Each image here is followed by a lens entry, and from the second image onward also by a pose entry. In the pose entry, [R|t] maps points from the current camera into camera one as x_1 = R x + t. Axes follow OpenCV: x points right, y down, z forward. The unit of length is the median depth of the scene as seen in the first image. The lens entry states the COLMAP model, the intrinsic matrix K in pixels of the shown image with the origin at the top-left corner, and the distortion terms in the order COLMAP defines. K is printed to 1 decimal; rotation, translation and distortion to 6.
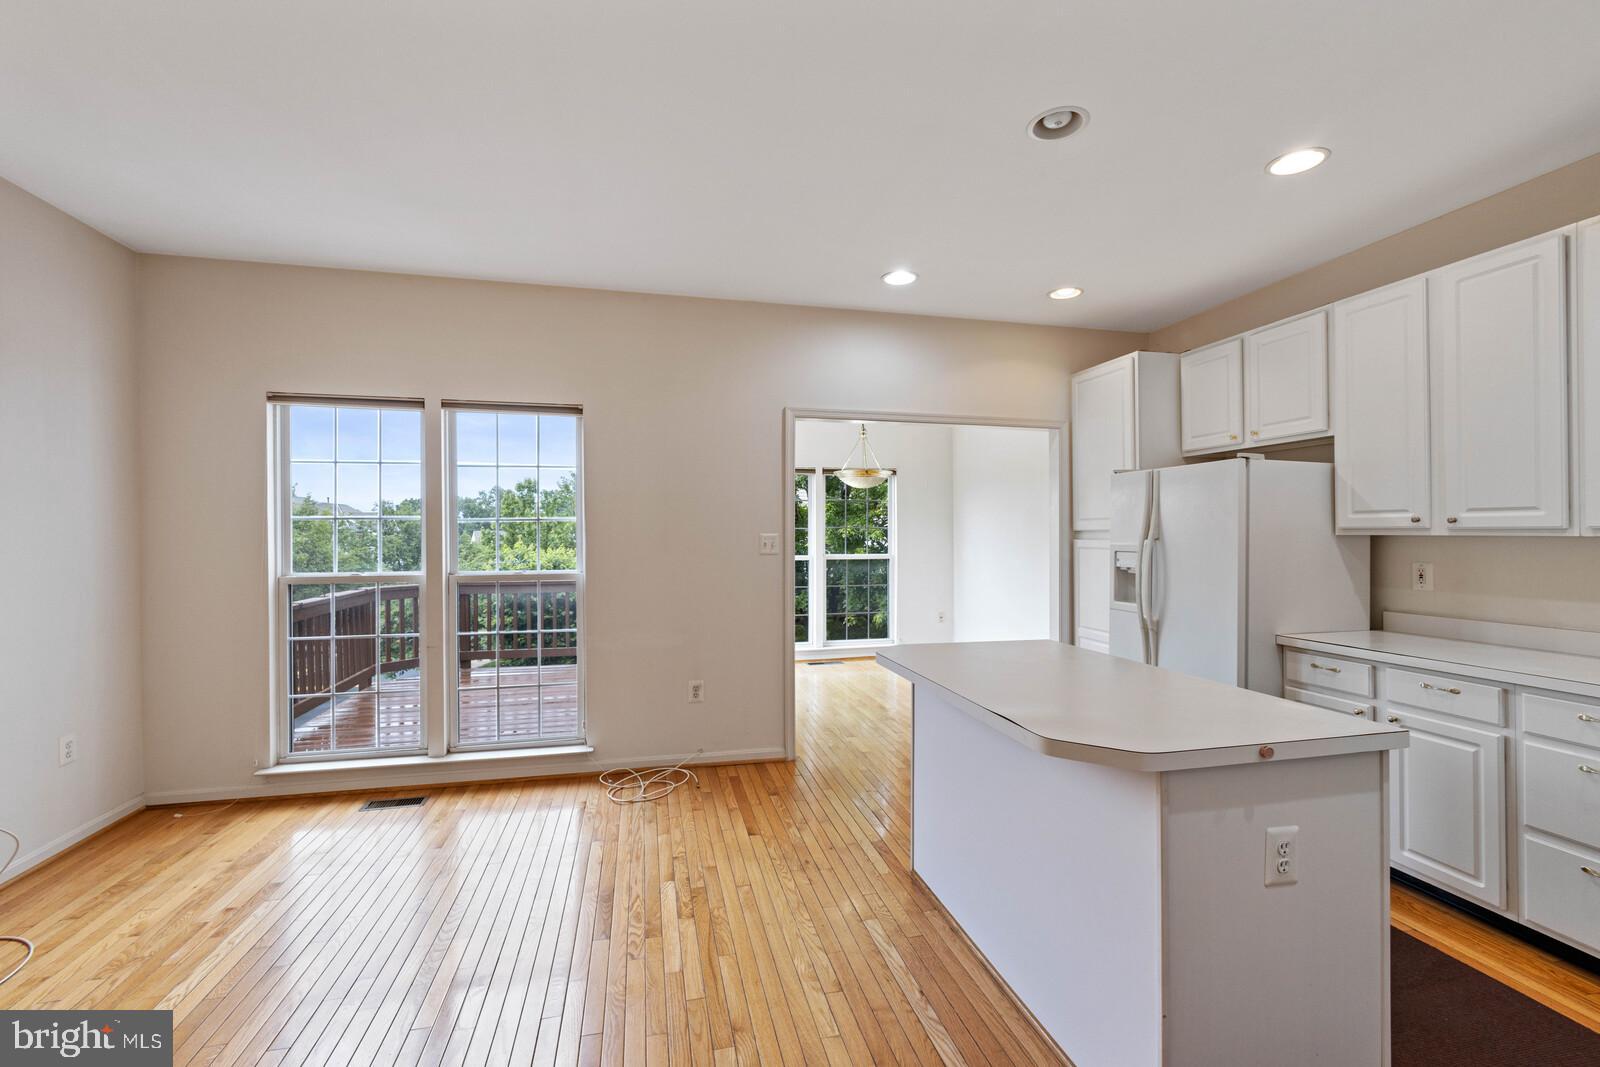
lens RADIAL K [[681.1, 0, 800.0], [0, 681.1, 533.5], [0, 0, 1]] dist [-0.015980, 0.000046]
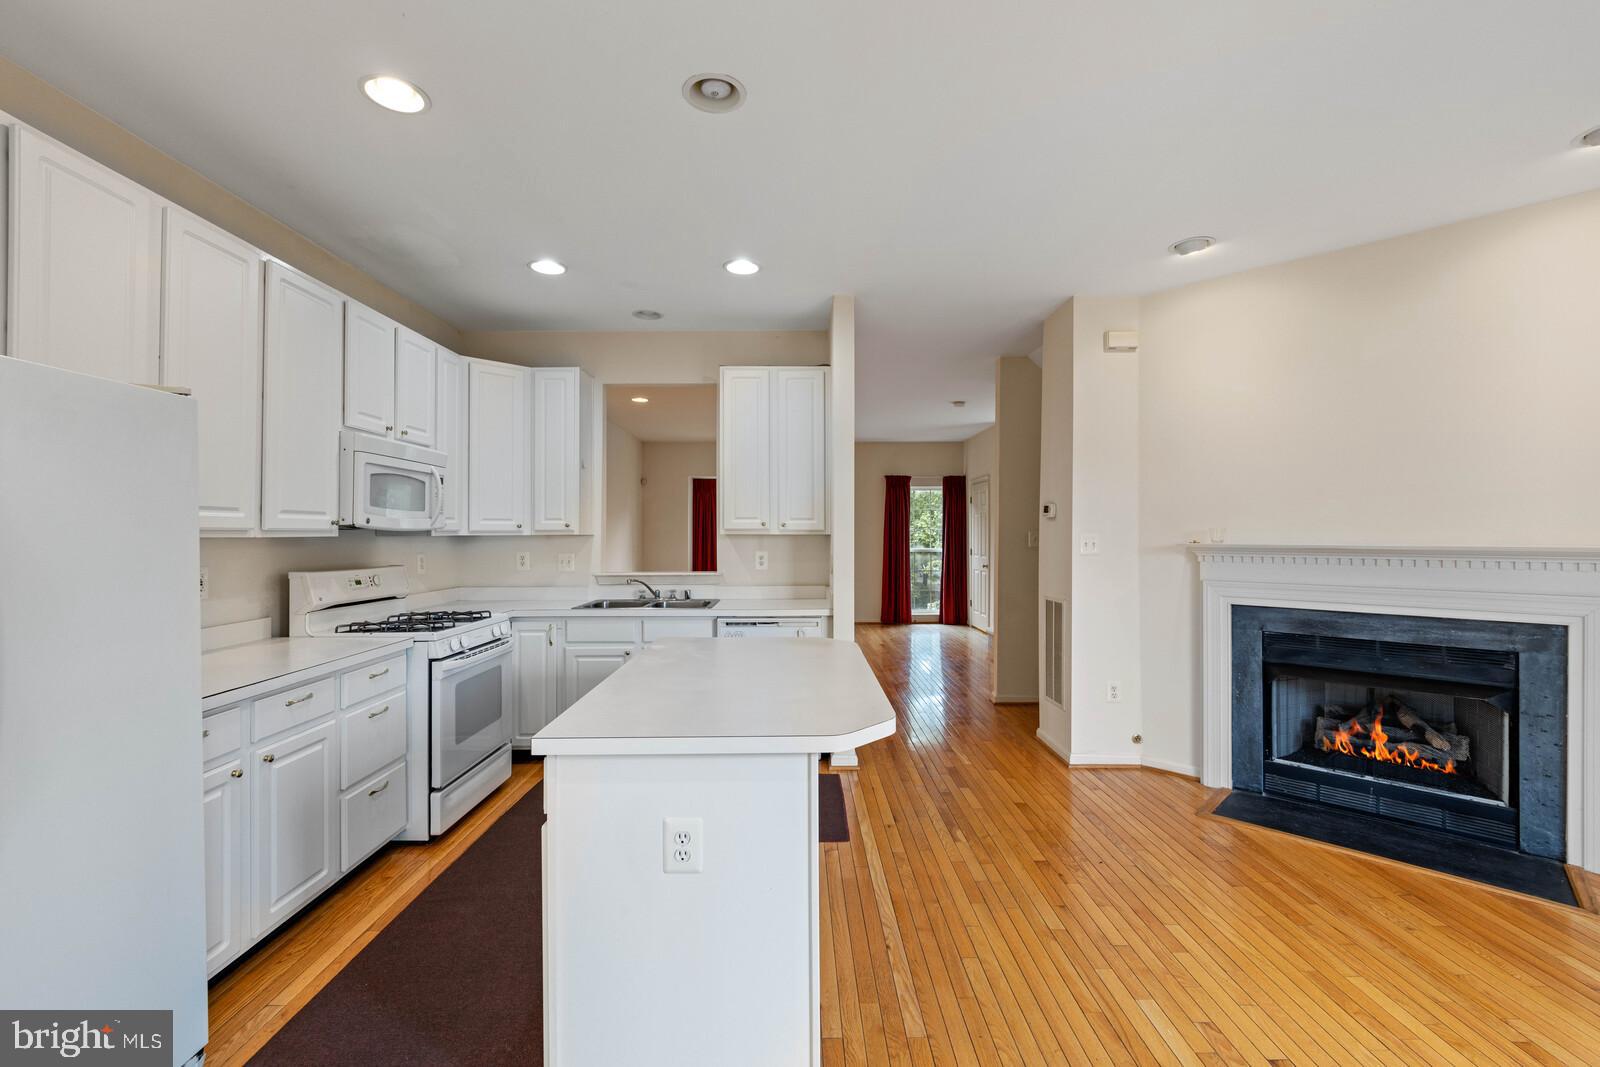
lens RADIAL K [[681.1, 0, 800.0], [0, 681.1, 533.5], [0, 0, 1]] dist [-0.015980, 0.000046]
pose [[-0.976115, 0.003716, 0.217224, 0.059844], [0.003856, 0.999993, 0.000224, 0.000969], [-0.217222, 0.001056, -0.976122, 1.647780]]
